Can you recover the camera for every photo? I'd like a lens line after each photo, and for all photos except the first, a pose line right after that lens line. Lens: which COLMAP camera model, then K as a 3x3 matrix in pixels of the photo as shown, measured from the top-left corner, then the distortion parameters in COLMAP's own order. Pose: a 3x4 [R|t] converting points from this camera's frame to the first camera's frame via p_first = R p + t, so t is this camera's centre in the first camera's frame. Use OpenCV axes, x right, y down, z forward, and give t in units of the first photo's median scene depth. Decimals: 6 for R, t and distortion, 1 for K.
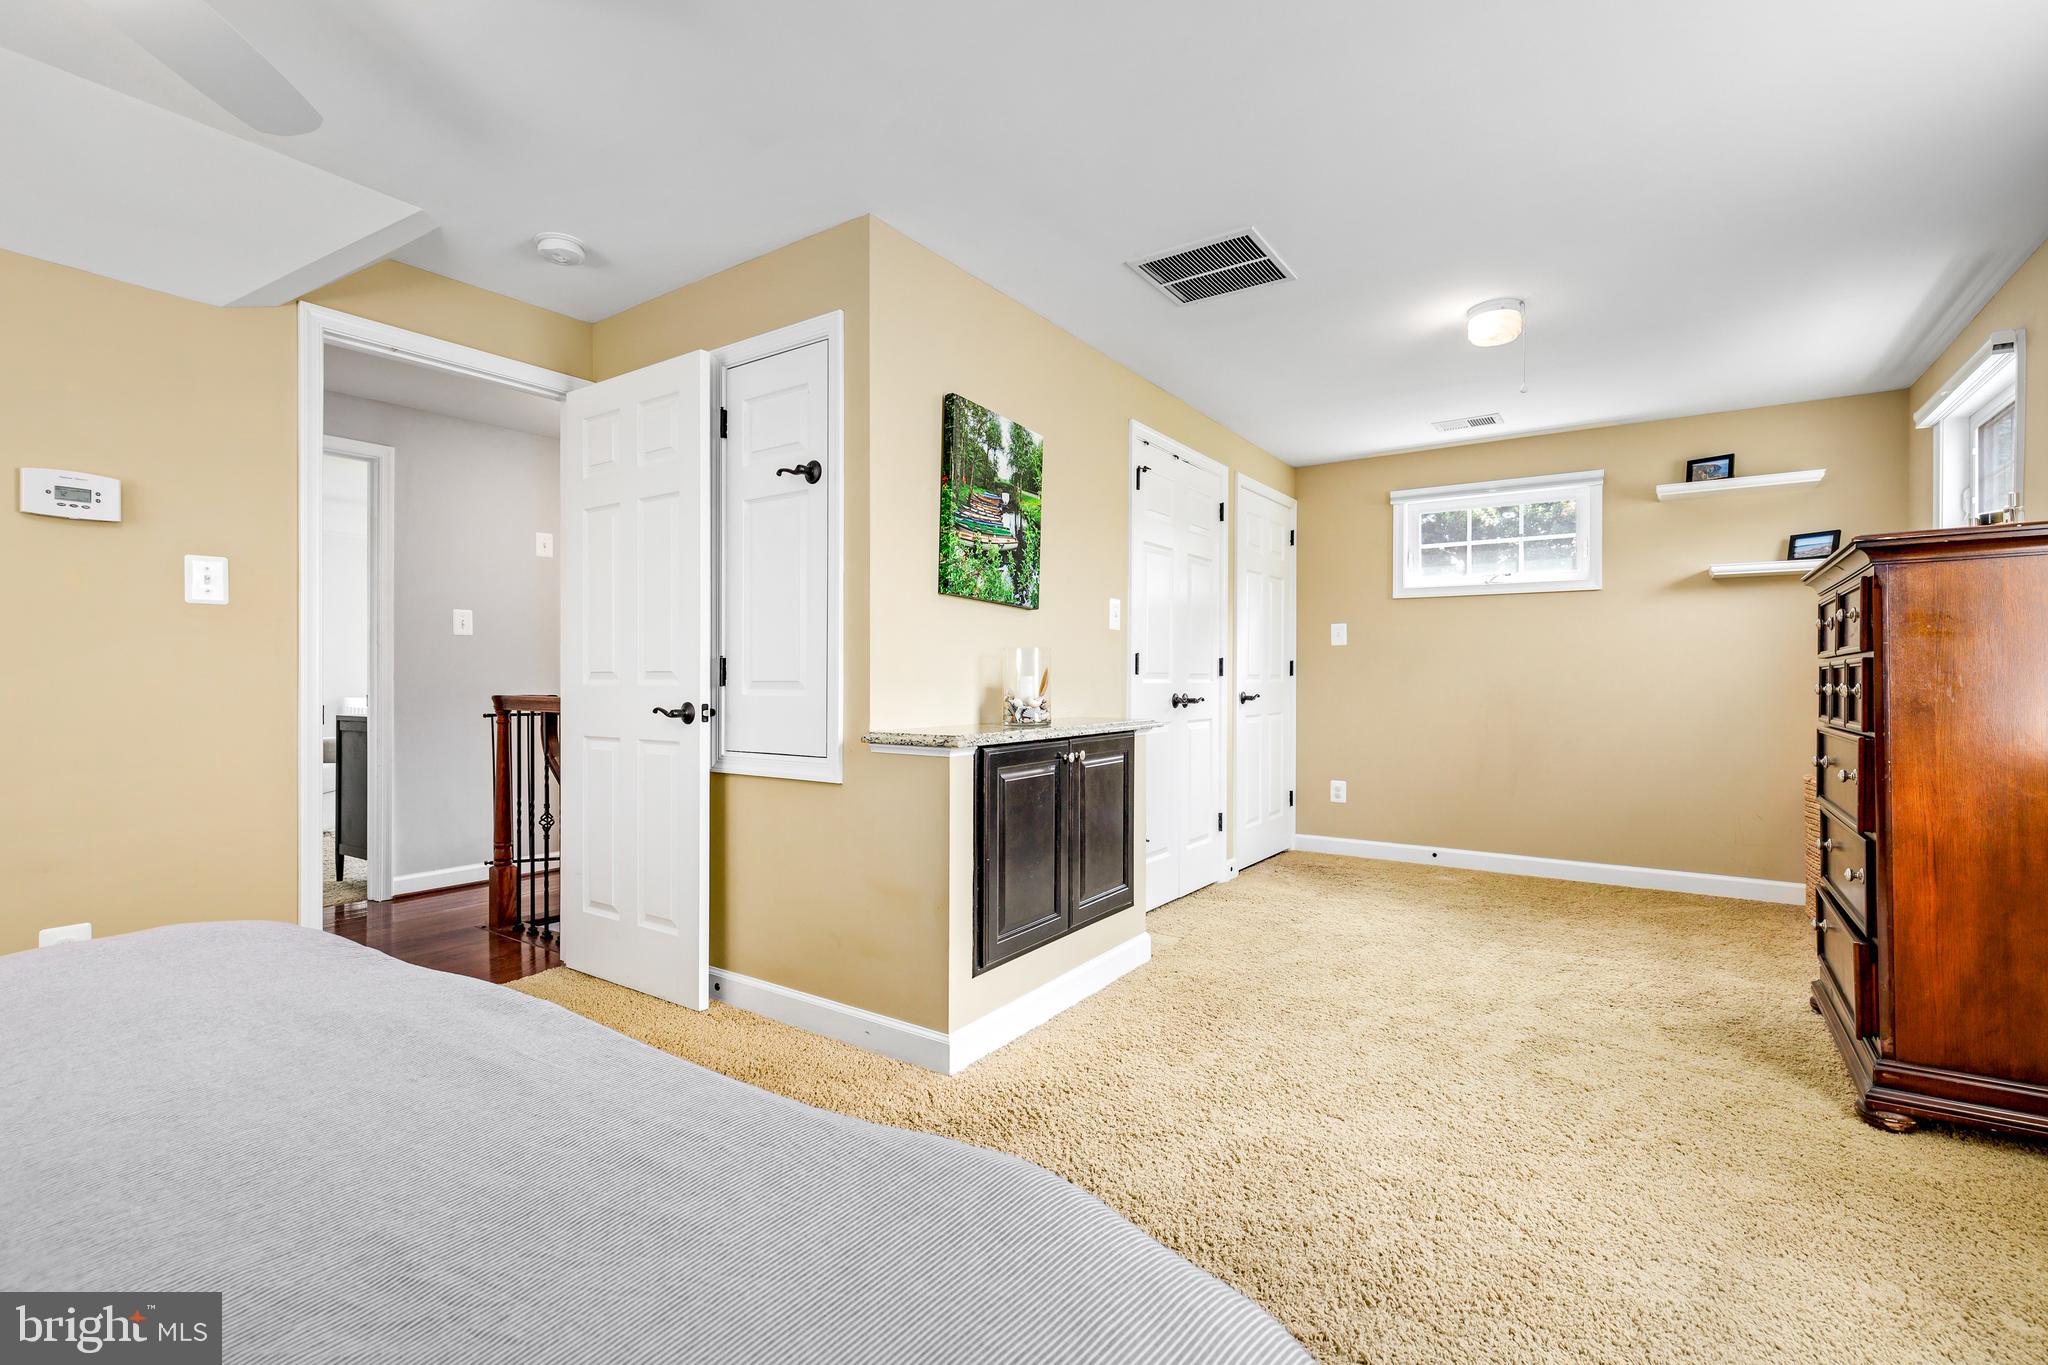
lens RADIAL K [[925.4, 0, 1022.7], [0, 925.4, 678.4], [0, 0, 1]] dist [0.002263, -0.000300]
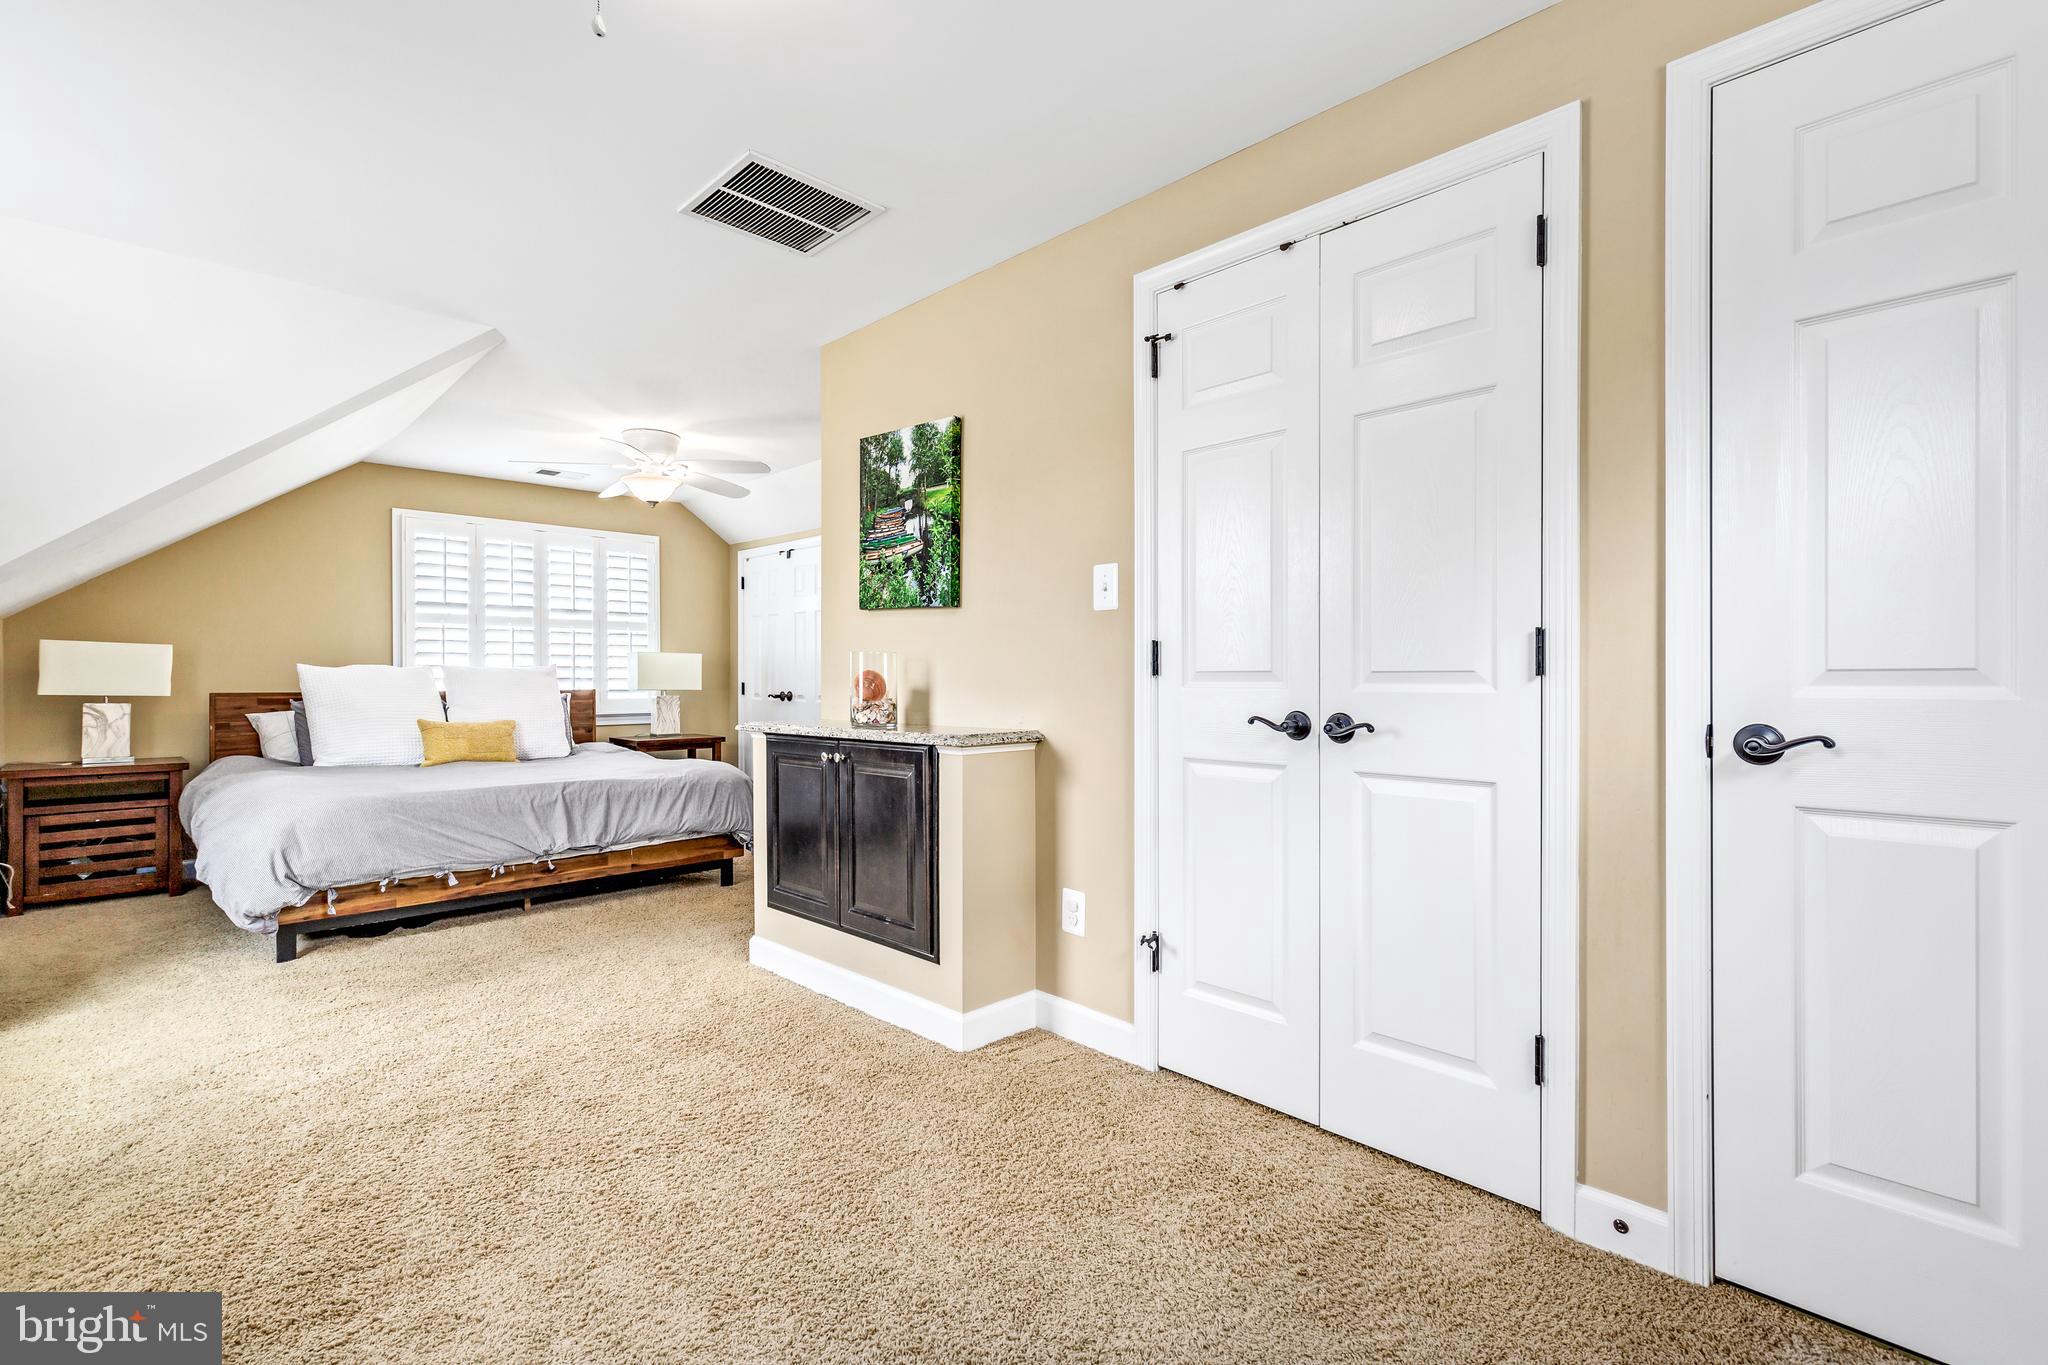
lens RADIAL K [[925.4, 0, 1021.8], [0, 925.4, 680.7], [0, 0, 1]] dist [0.002263, -0.000300]
pose [[-0.199451, 0.006173, -0.979888, 0.965630], [0.003732, 0.999978, 0.005540, -0.005537], [0.979901, -0.002552, -0.199470, 1.331207]]
